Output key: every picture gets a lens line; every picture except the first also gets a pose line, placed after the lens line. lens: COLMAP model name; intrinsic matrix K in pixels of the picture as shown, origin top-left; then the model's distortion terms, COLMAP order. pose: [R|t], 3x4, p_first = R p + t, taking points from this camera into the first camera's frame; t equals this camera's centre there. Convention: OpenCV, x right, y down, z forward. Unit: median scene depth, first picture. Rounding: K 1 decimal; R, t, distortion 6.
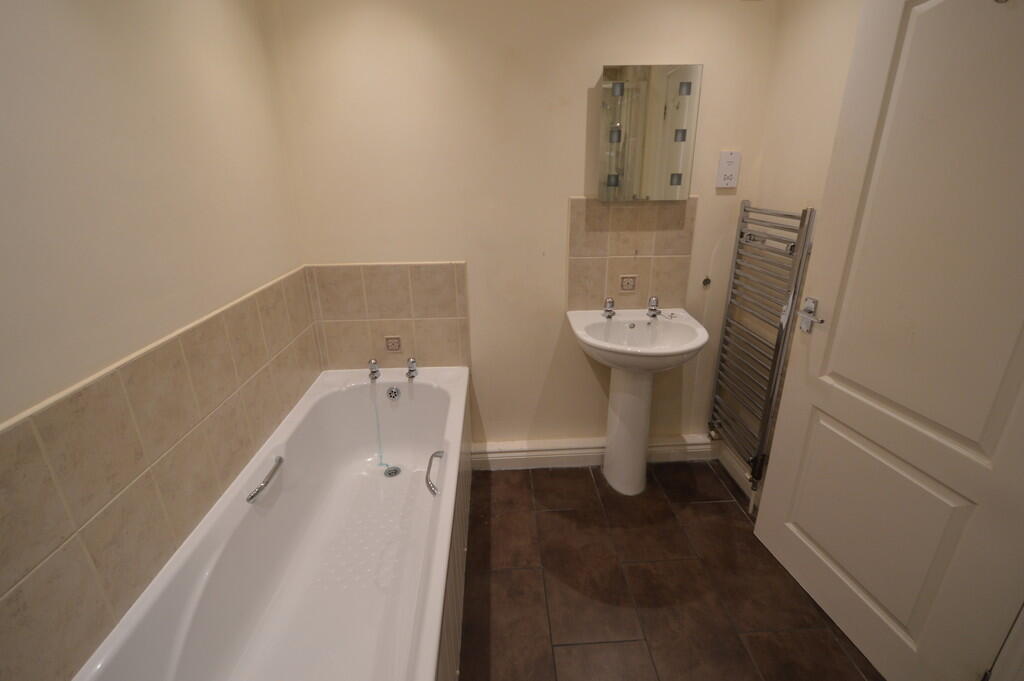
lens RADIAL K [[458.2, 0, 513.6], [0, 458.2, 340.7], [0, 0, 1]] dist [-0.002925, -0.001464]
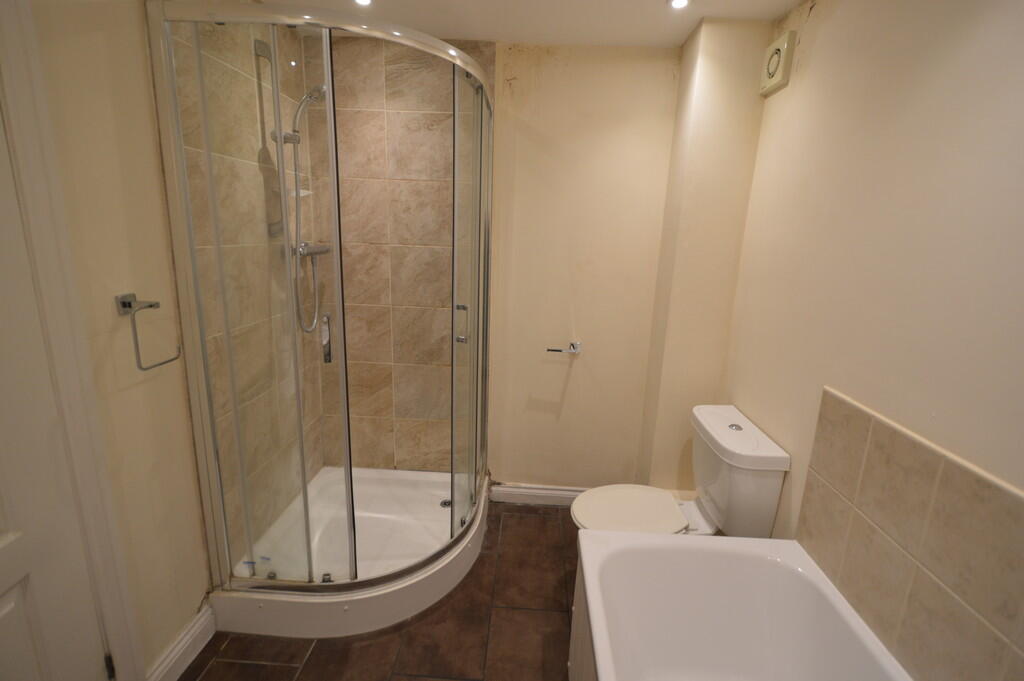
lens RADIAL K [[458.2, 0, 513.9], [0, 458.2, 338.7], [0, 0, 1]] dist [-0.002925, -0.001464]
pose [[-0.992835, -0.053787, 0.106701, -0.049746], [0.012631, 0.840719, 0.541325, -0.653432], [-0.118822, 0.538794, -0.834016, 1.706133]]
